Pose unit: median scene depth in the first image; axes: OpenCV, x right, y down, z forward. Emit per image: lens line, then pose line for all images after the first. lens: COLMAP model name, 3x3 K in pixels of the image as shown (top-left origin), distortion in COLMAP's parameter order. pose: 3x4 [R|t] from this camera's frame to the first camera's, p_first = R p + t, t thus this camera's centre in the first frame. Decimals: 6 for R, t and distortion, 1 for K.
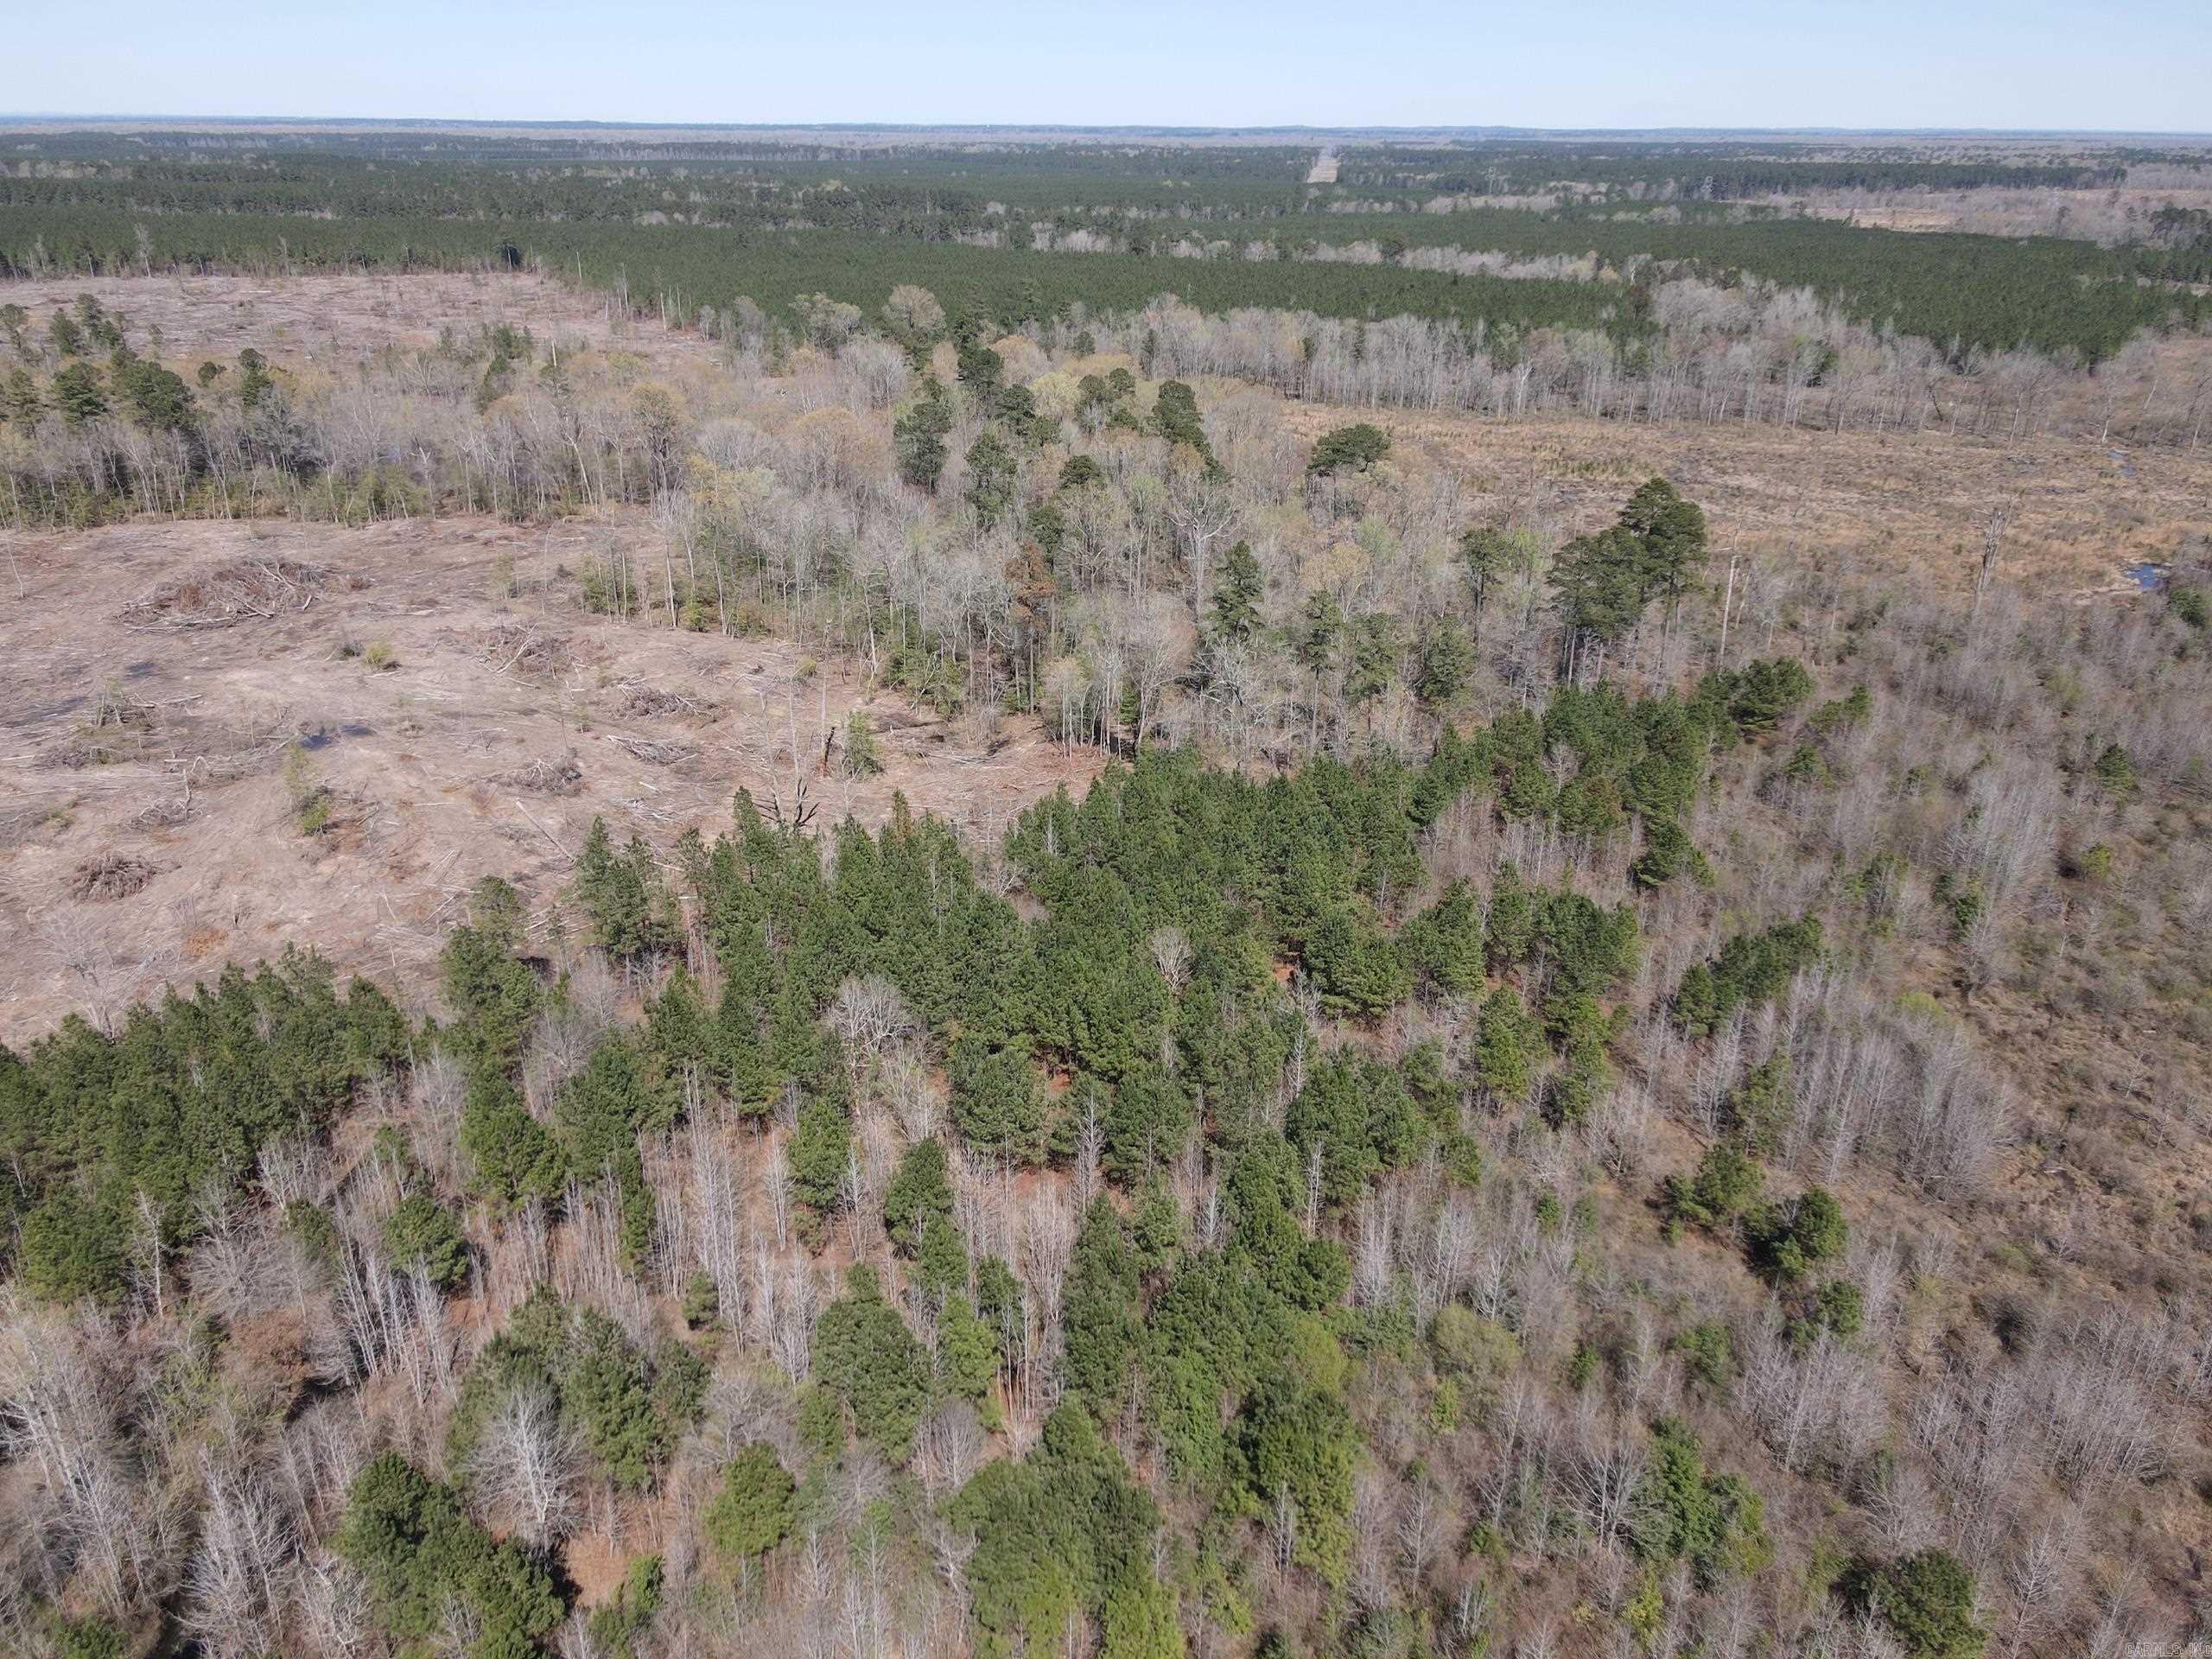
lens RADIAL K [[1612.9, 0, 1104.3], [0, 1612.9, 830.8], [0, 0, 1]] dist [0.005763, 0.029365]
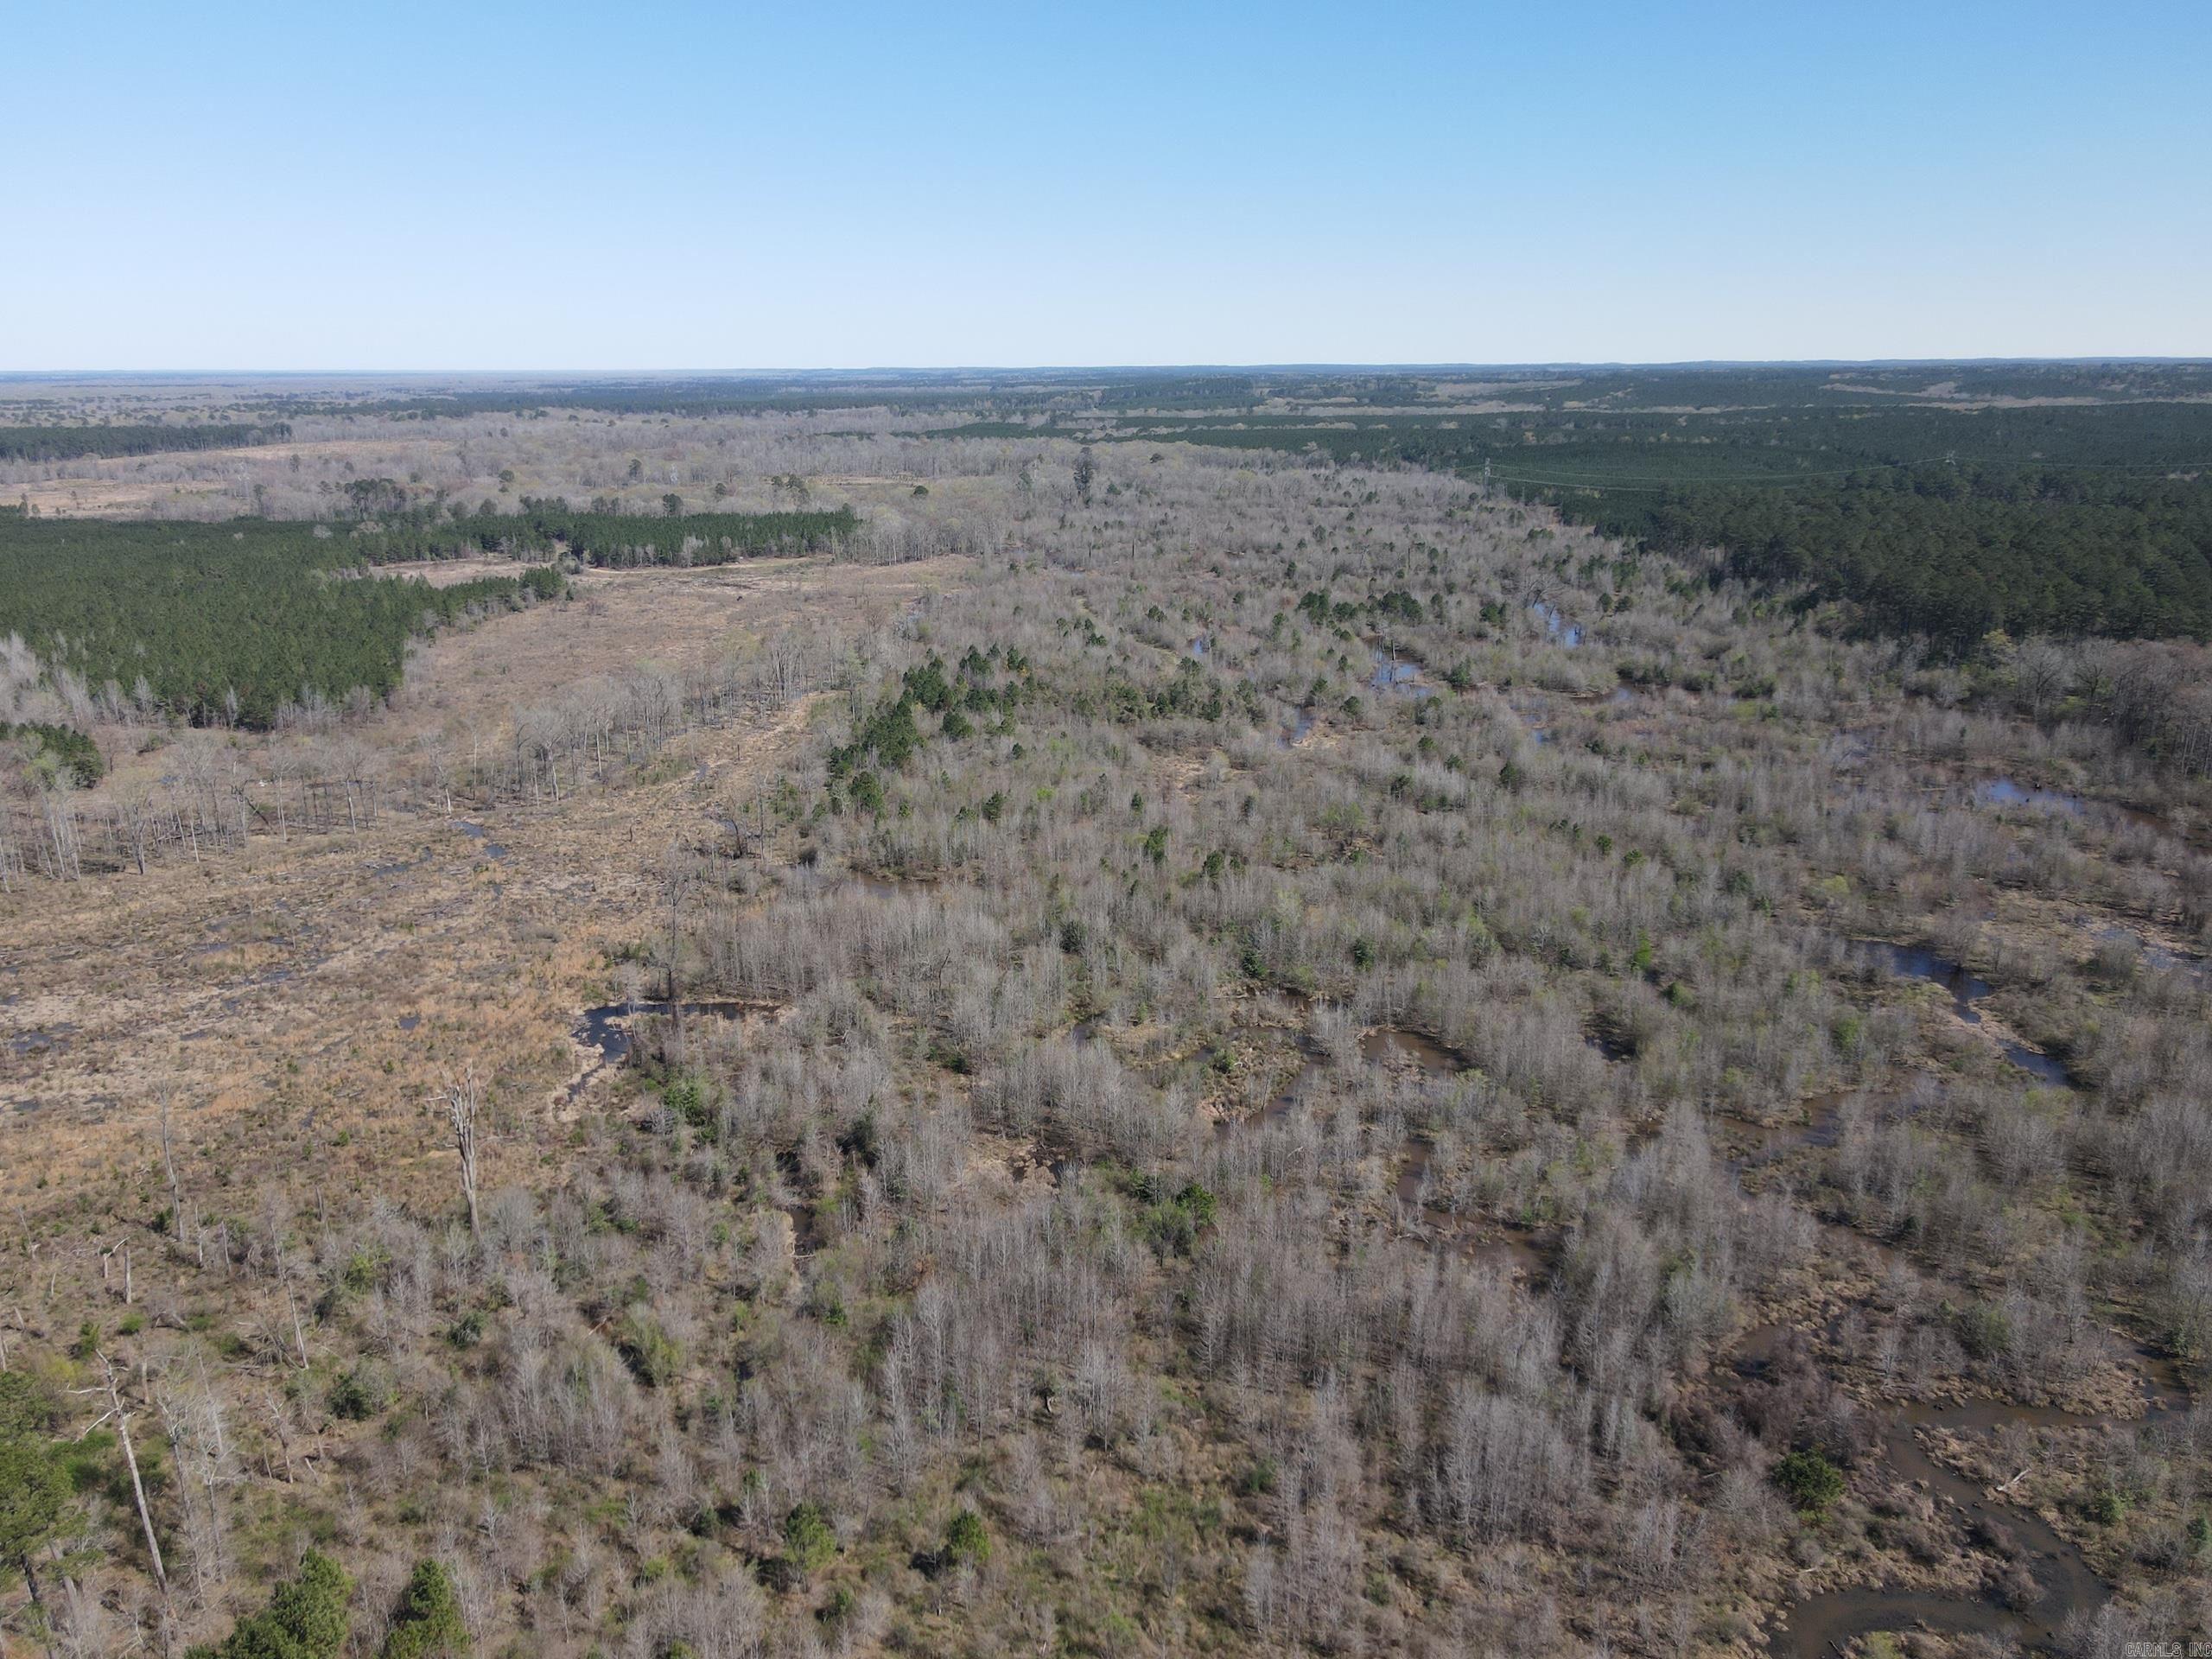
lens RADIAL K [[1612.9, 0, 1104.3], [0, 1612.9, 830.8], [0, 0, 1]] dist [0.005763, 0.029365]
pose [[0.550818, -0.243473, 0.798323, 0.112125], [0.344528, 0.937537, 0.048217, -0.176072], [-0.760197, 0.248486, 0.600296, 0.220868]]
